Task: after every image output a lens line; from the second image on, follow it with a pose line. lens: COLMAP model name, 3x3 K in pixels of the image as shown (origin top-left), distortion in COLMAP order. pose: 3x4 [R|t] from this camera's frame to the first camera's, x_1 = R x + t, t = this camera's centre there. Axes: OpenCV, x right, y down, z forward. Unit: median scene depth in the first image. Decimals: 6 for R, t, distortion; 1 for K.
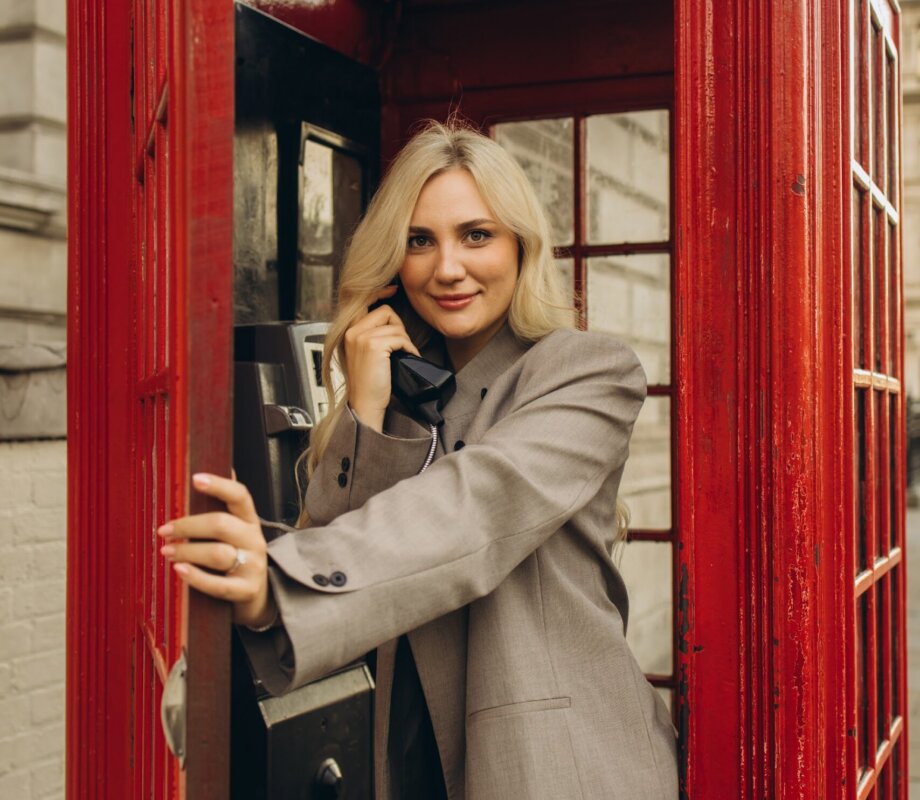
lens RADIAL K [[1433.4, 0, 460.0], [0, 1433.4, 400.0], [0, 0, 1]] dist [0.056585, -0.184924]
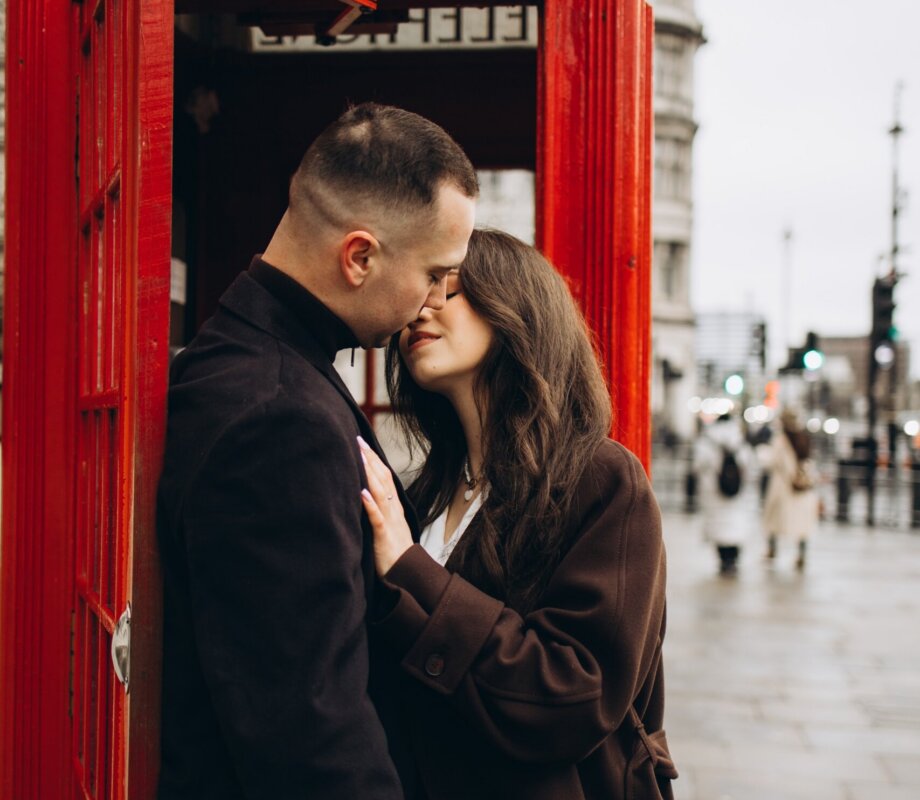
lens RADIAL K [[1433.4, 0, 460.0], [0, 1433.4, 400.0], [0, 0, 1]] dist [0.056585, -0.184924]
pose [[0.997545, 0.012461, 0.068917, 0.126790], [-0.012608, 0.999919, 0.001701, -0.135396], [-0.068890, -0.002566, 0.997621, -2.289002]]
